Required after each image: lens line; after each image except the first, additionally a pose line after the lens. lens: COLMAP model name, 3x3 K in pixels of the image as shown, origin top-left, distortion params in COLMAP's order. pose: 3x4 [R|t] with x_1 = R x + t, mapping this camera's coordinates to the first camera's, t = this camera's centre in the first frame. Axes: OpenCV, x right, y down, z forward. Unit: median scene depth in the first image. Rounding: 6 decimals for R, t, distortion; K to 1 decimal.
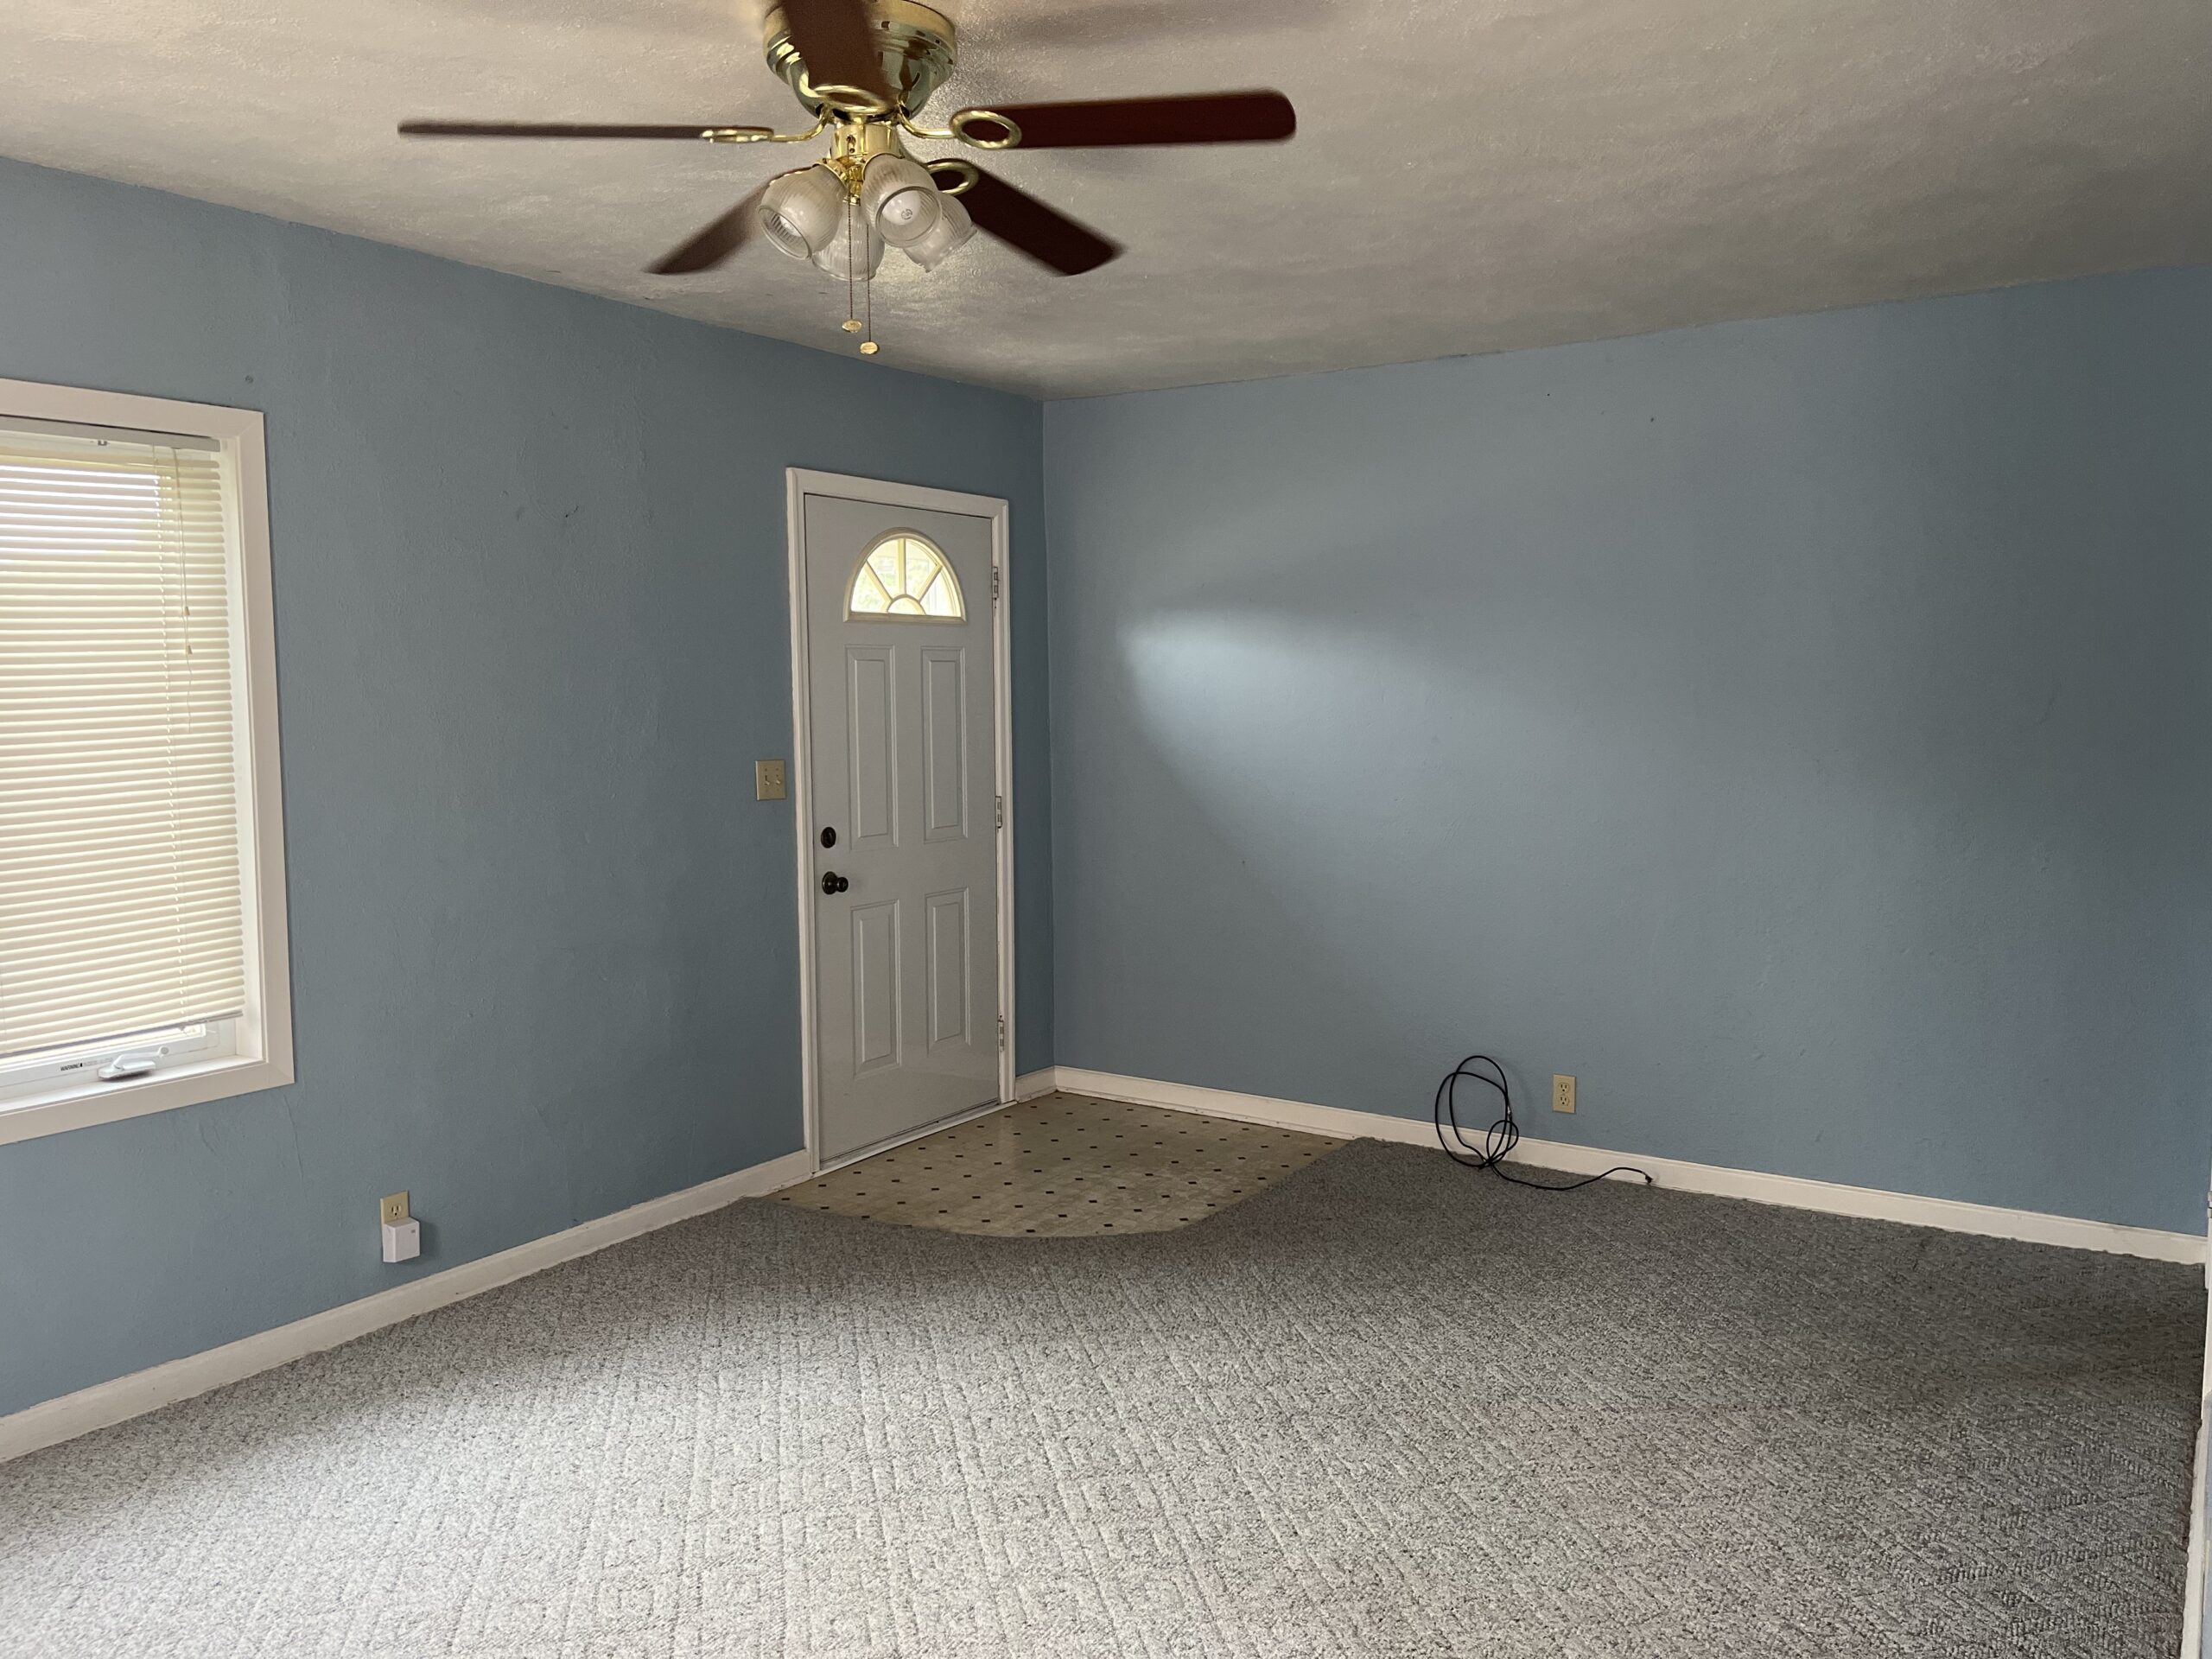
lens RADIAL K [[1680.9, 0, 1106.0], [0, 1680.9, 829.5], [0, 0, 1]] dist [0.065251, -0.083406]
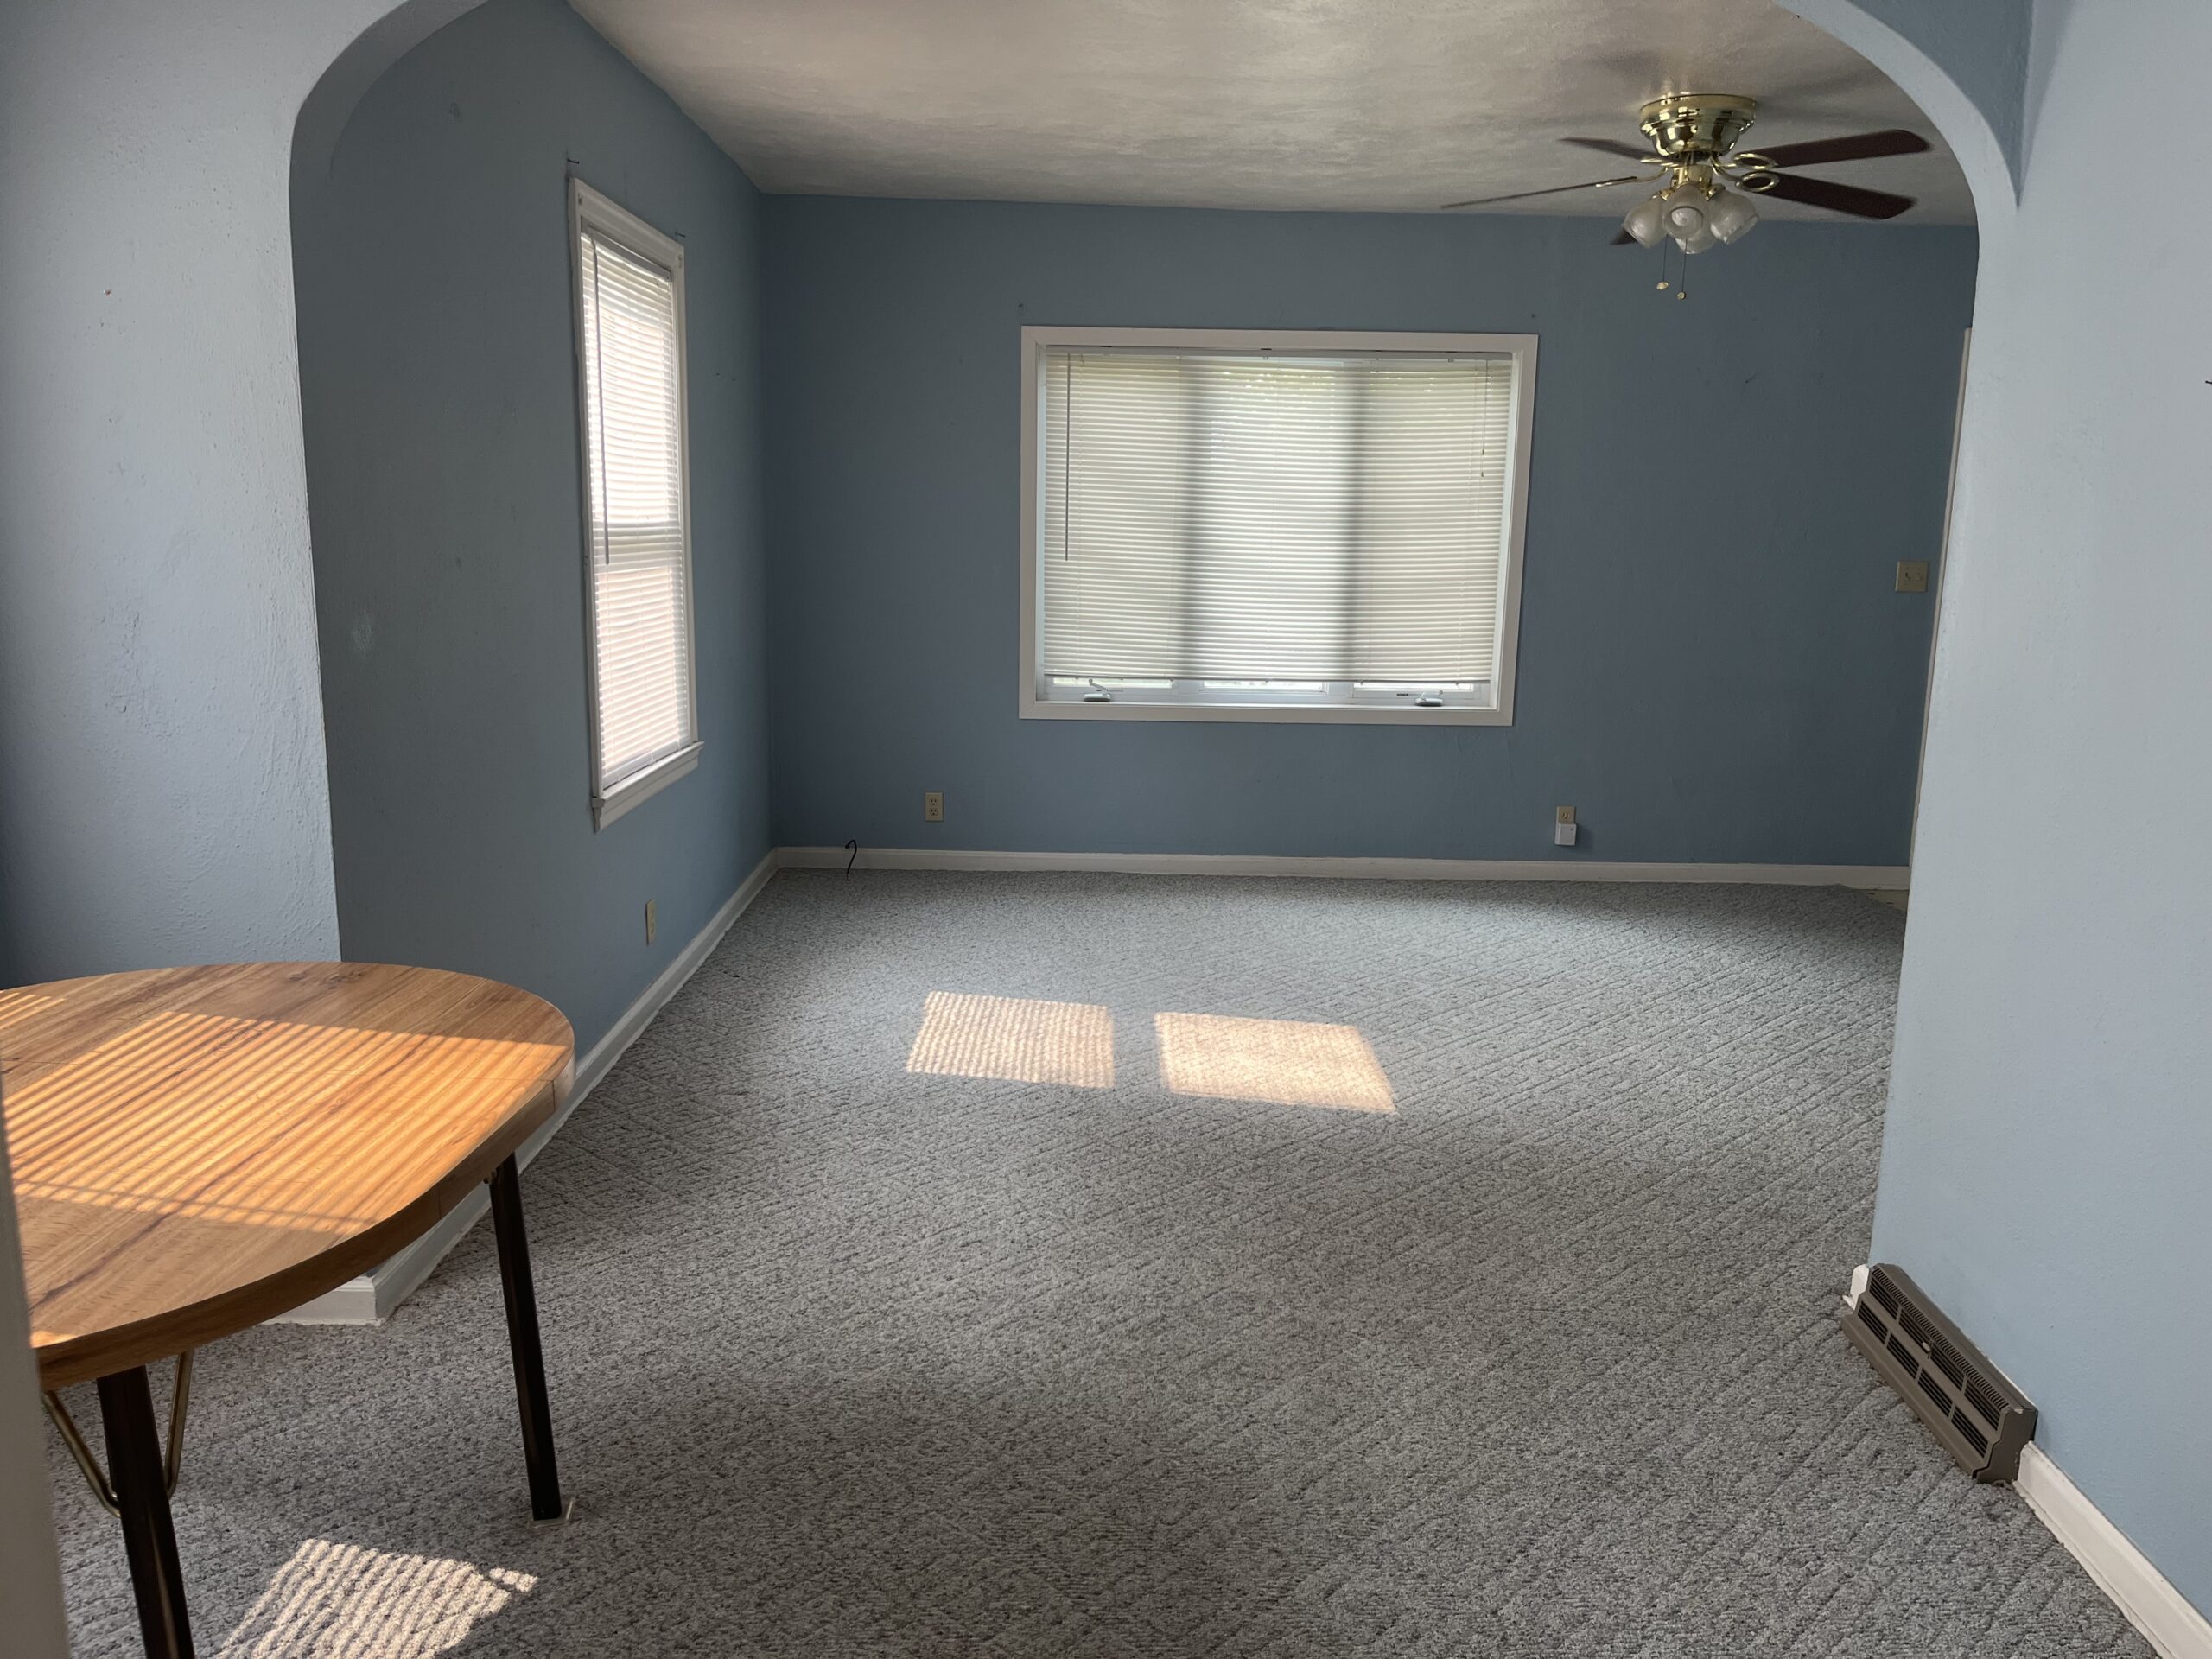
lens RADIAL K [[1680.9, 0, 1106.0], [0, 1680.9, 829.5], [0, 0, 1]] dist [0.065251, -0.083406]
pose [[0.561665, 0.173279, -0.809016, 0.751118], [-0.091524, 0.984834, 0.147395, 0.038214], [0.822287, -0.008742, 0.569006, -0.354088]]
